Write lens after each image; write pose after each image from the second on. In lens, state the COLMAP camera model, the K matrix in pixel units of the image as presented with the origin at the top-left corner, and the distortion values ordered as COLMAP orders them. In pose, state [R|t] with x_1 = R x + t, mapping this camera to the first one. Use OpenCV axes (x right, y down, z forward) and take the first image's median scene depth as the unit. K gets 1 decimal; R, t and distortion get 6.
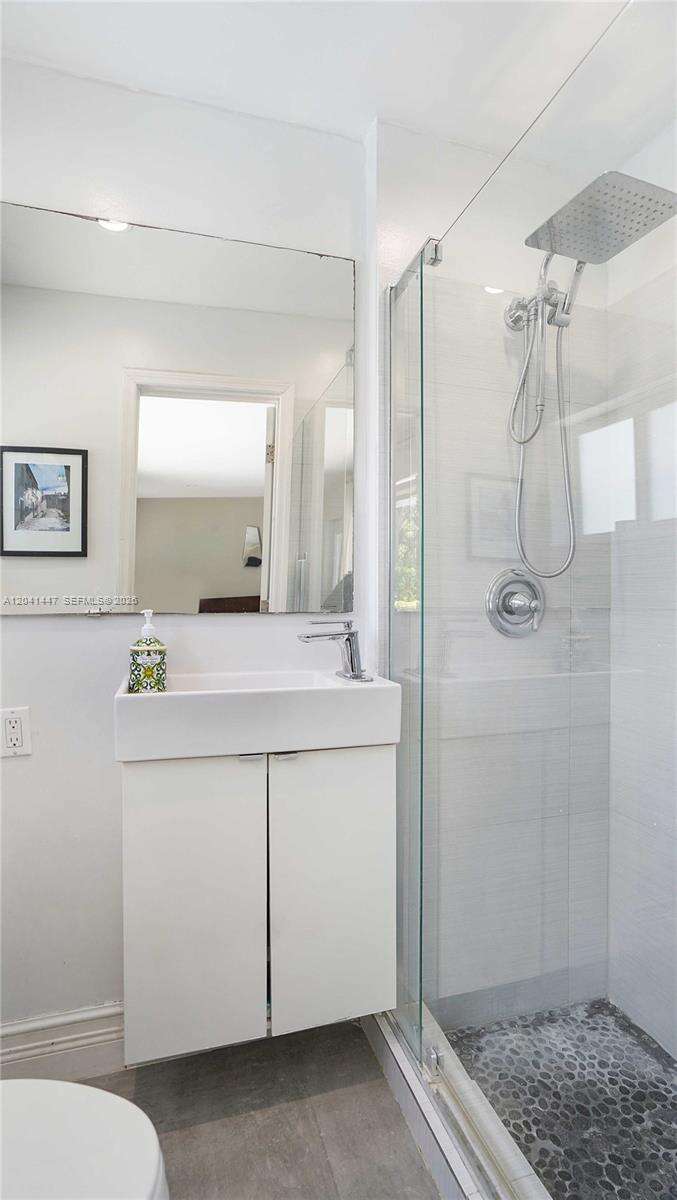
lens RADIAL K [[561.1, 0, 338.5], [0, 561.1, 600.0], [0, 0, 1]] dist [-0.042405, 0.000489]
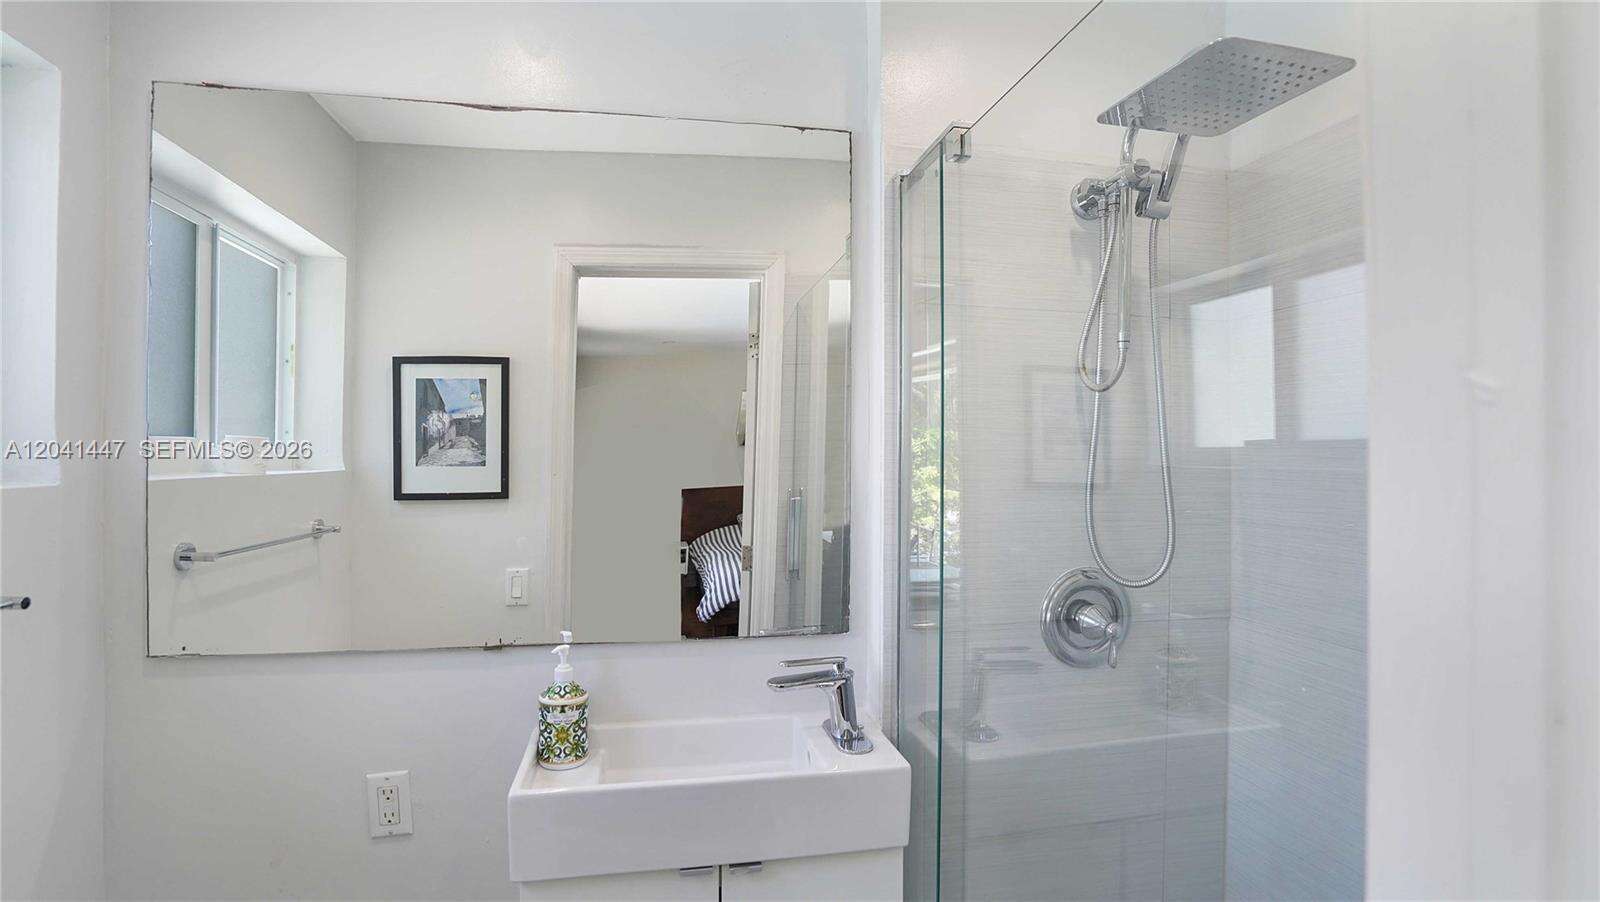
lens RADIAL K [[742.2, 0, 800.0], [0, 742.2, 451.0], [0, 0, 1]] dist [-0.036846, 0.000564]
pose [[0.995578, 0.000834, -0.093934, 0.050928], [-0.000924, 0.999999, -0.000915, -0.204352], [0.093933, 0.000997, 0.995578, 0.057606]]
